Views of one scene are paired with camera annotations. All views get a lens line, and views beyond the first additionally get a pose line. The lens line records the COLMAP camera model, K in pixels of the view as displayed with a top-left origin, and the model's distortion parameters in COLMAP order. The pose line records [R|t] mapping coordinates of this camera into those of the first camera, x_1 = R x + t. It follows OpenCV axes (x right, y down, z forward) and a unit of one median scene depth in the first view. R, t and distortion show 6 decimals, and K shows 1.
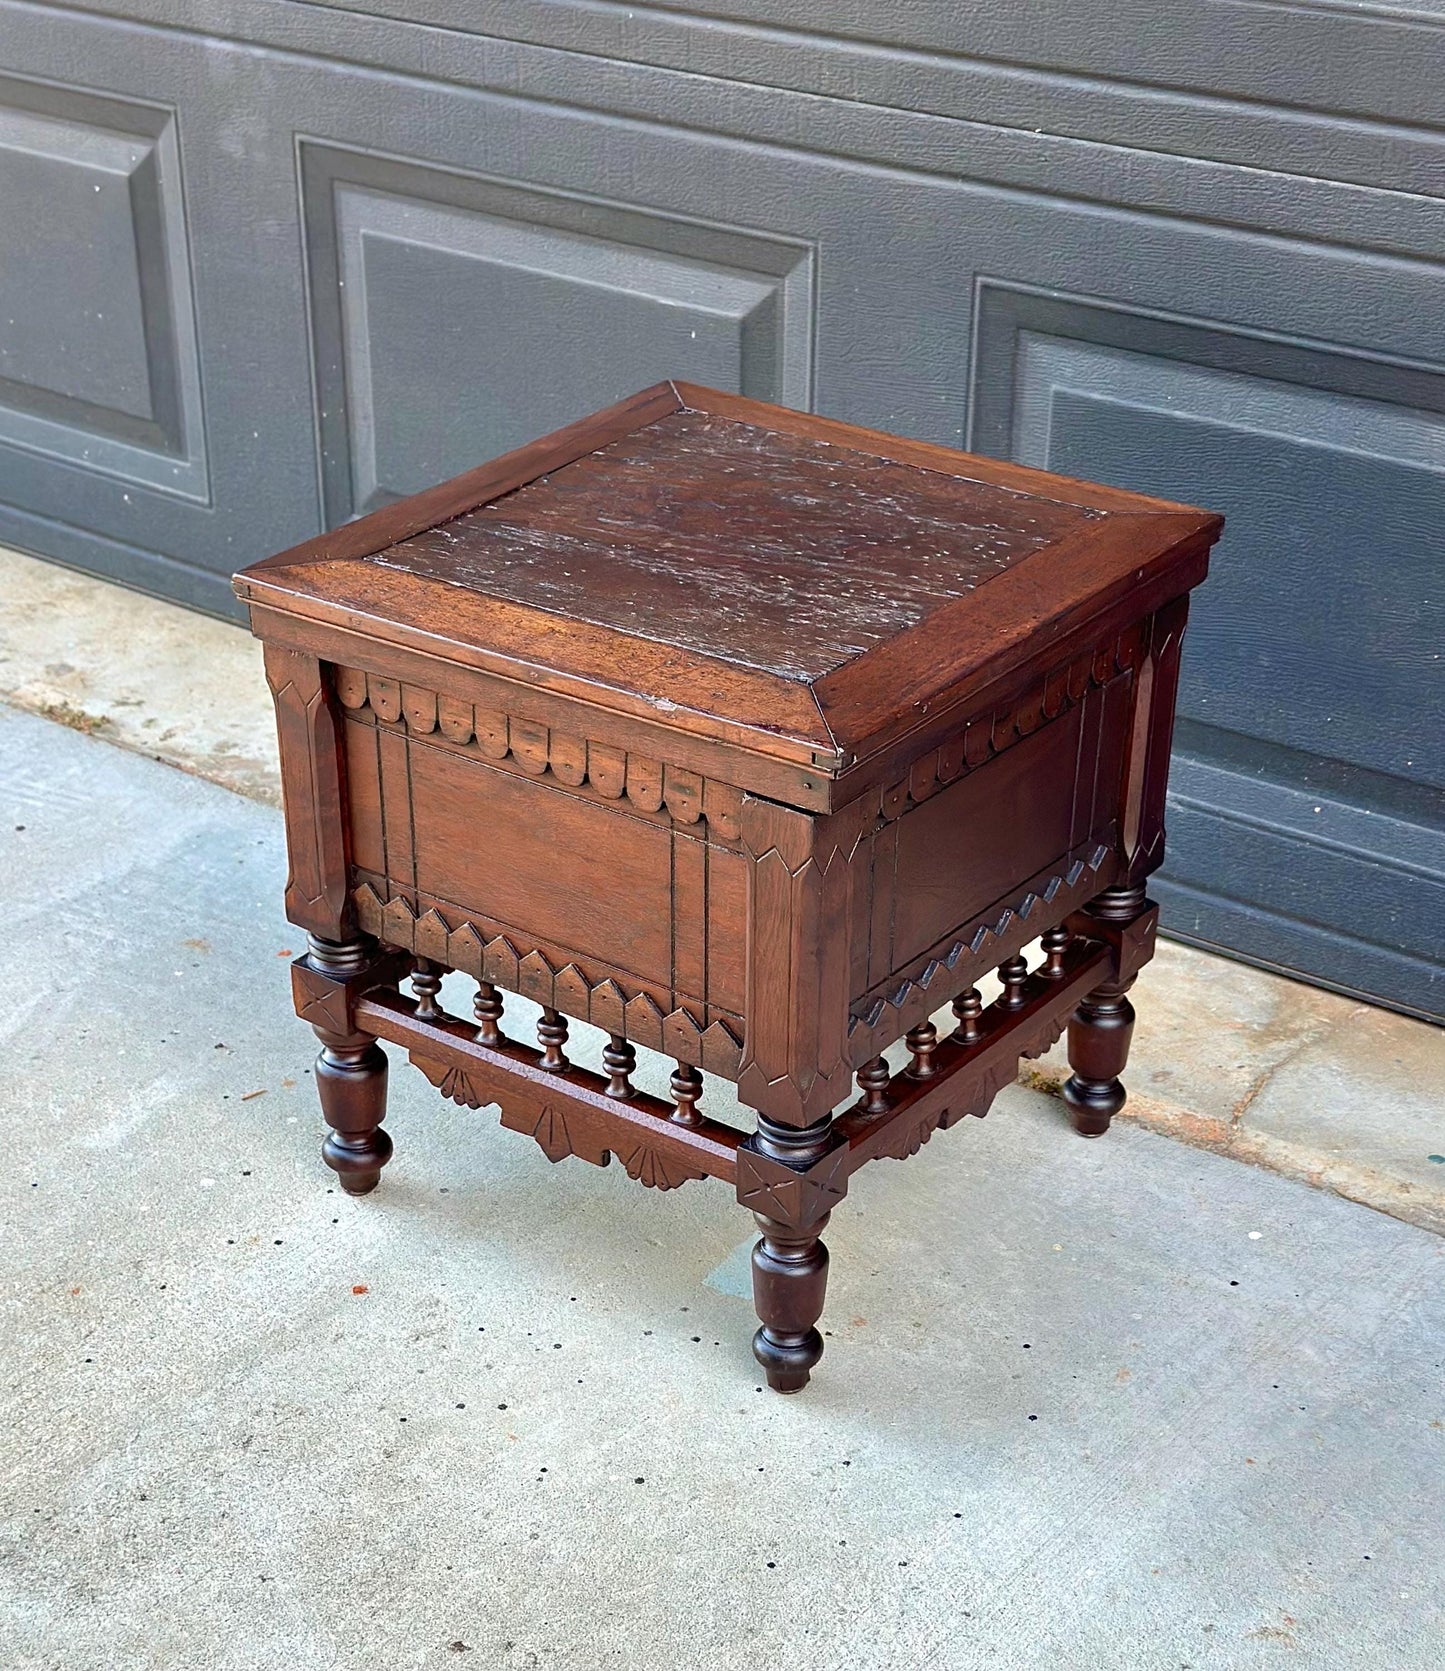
lens RADIAL K [[2885.0, 0, 714.7], [0, 2885.0, 984.5], [0, 0, 1]] dist [0.203594, -0.481650]
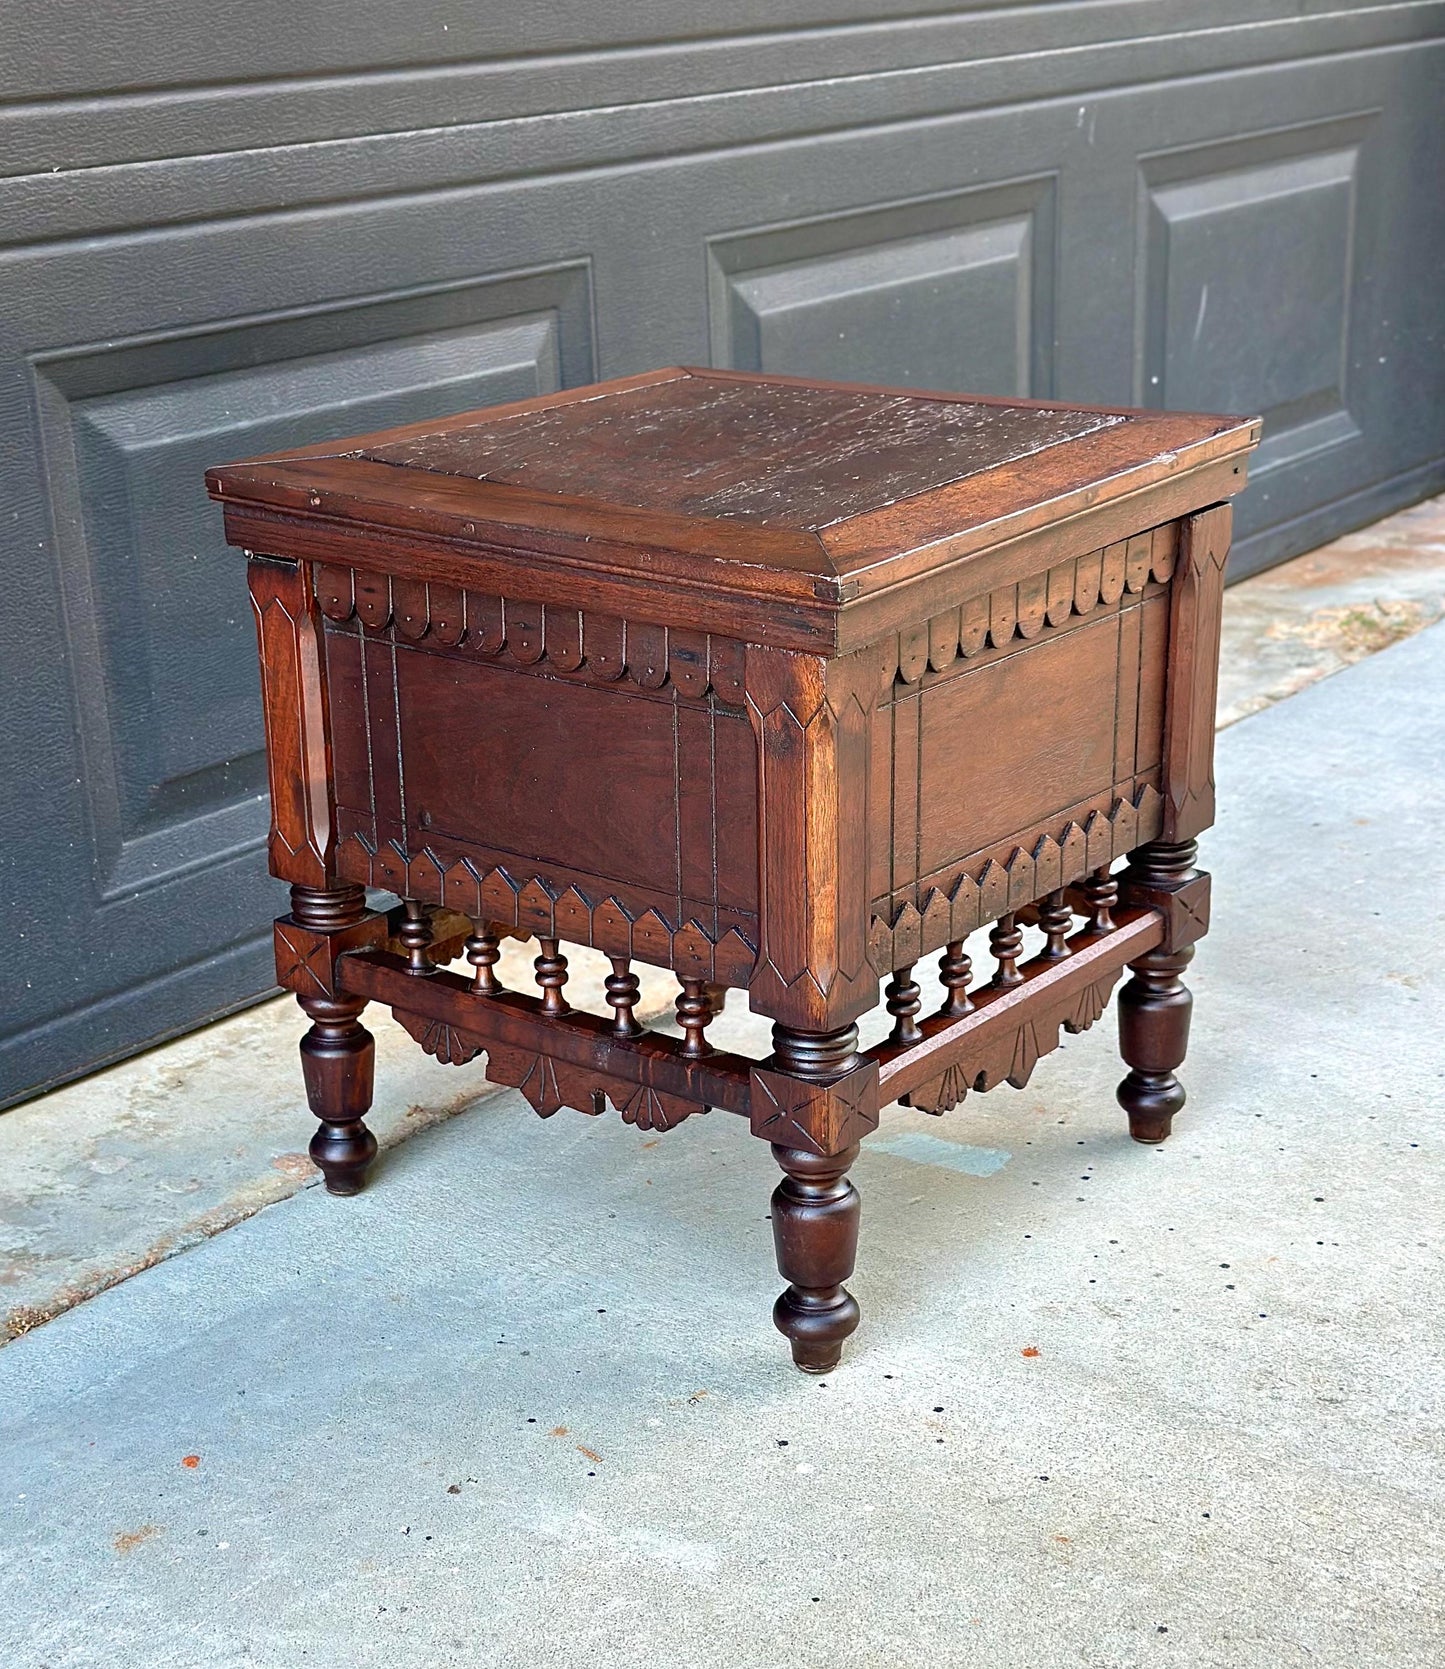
lens RADIAL K [[2796.3, 0, 718.9], [0, 2796.3, 914.6], [0, 0, 1]] dist [0.190577, -0.366523]
pose [[0.014457, -0.347897, 0.937421, -0.756338], [0.515876, 0.805703, 0.291057, -0.253341], [-0.856541, 0.479385, 0.191120, 0.761412]]
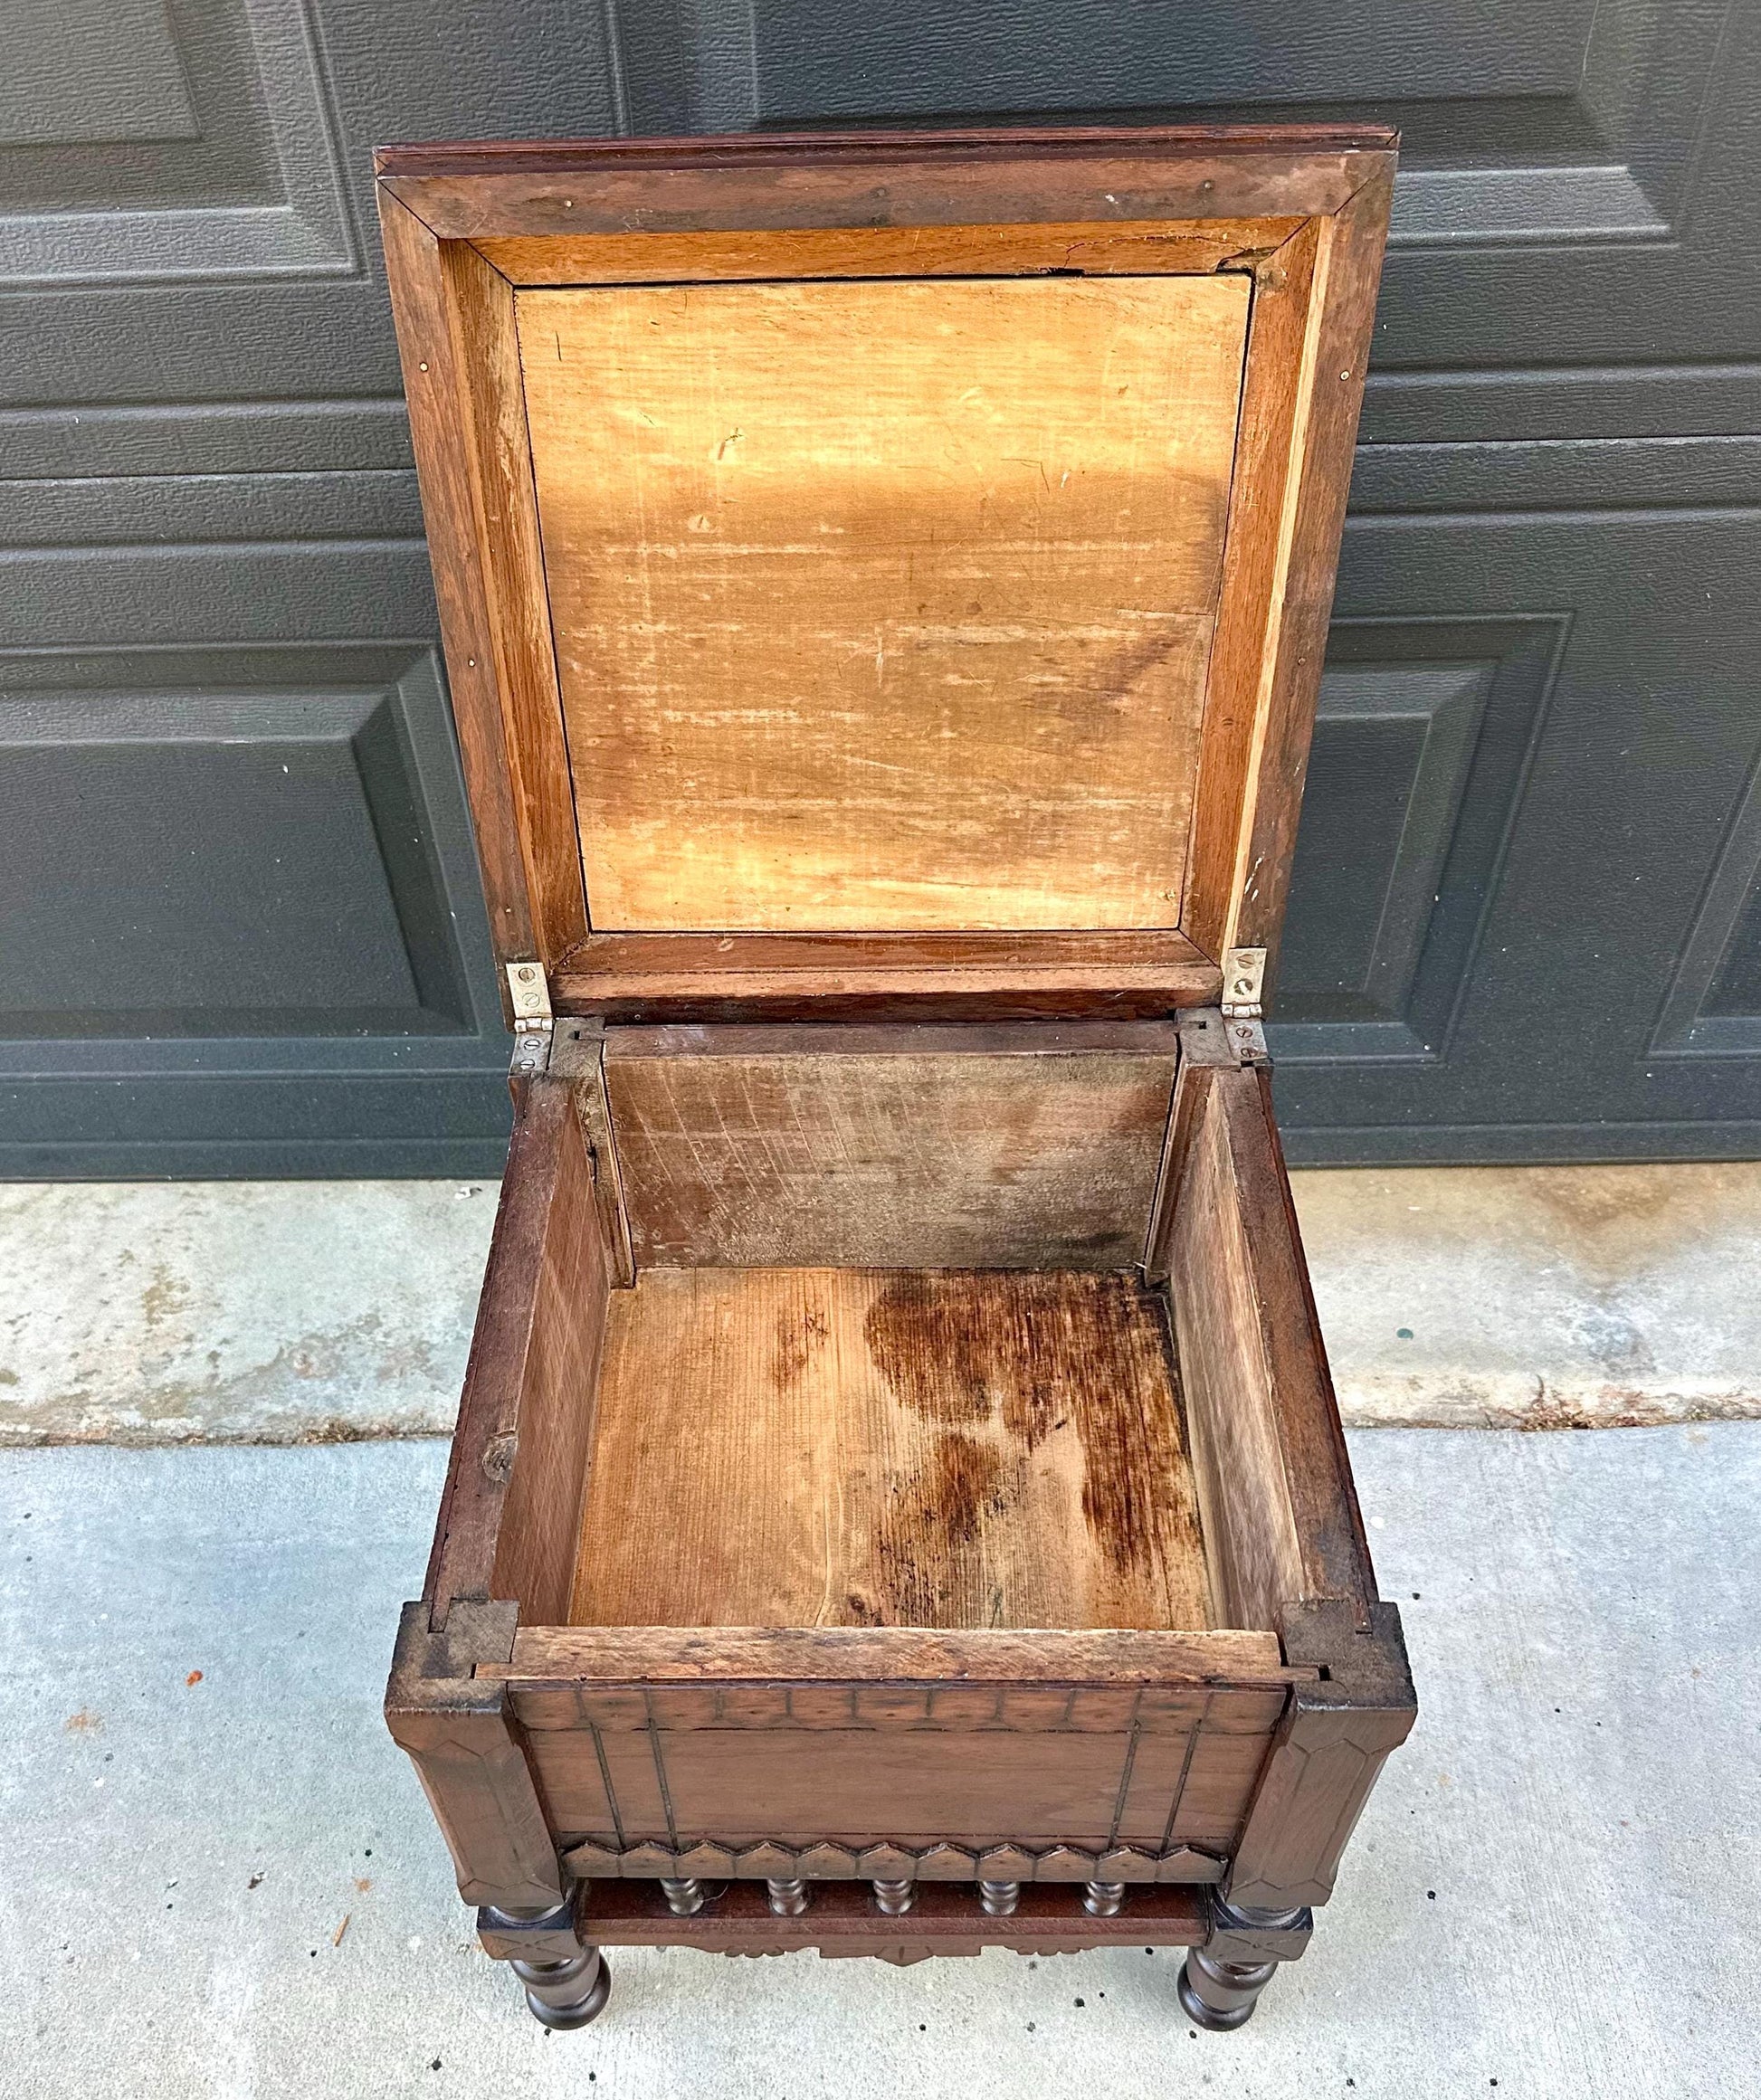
lens RADIAL K [[1836.4, 0, 823.5], [0, 1836.4, 1171.5], [0, 0, 1]] dist [0.037115, -0.080382]
pose [[0.805180, -0.451207, 0.384834, -0.150550], [0.321424, 0.877387, 0.356202, -0.287489], [-0.498369, -0.163112, 0.851483, 0.513812]]
